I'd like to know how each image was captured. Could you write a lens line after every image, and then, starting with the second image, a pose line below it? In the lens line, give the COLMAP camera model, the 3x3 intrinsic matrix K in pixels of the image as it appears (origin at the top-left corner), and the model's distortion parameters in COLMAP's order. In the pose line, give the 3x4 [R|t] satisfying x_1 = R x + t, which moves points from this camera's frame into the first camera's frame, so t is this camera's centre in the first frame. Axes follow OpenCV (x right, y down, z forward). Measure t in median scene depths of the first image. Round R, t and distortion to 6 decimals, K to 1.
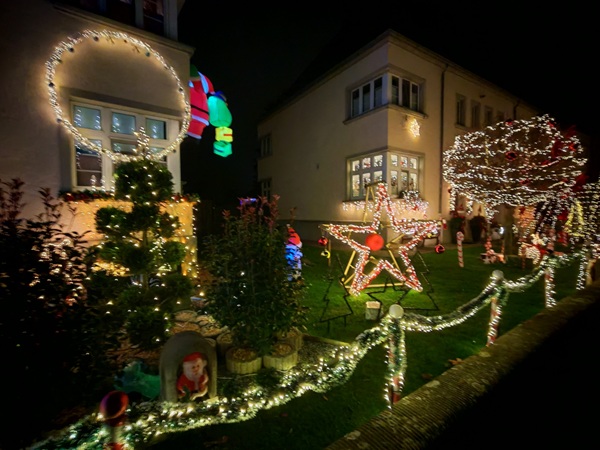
lens RADIAL K [[281.6, 0, 301.1], [0, 281.6, 223.8], [0, 0, 1]] dist [-0.001086, -0.000218]
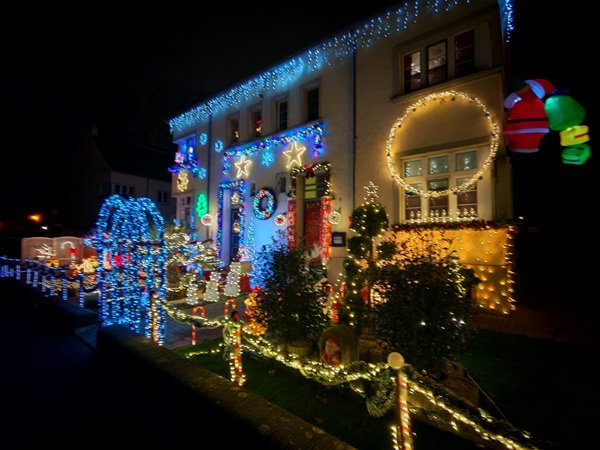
lens RADIAL K [[281.6, 0, 302.4], [0, 281.6, 225.1], [0, 0, 1]] dist [-0.001086, -0.000218]
pose [[0.244843, -0.041943, -0.968655, 0.380472], [-0.037991, 0.997882, -0.052811, -0.016341], [0.968818, 0.049731, 0.242731, 0.167188]]
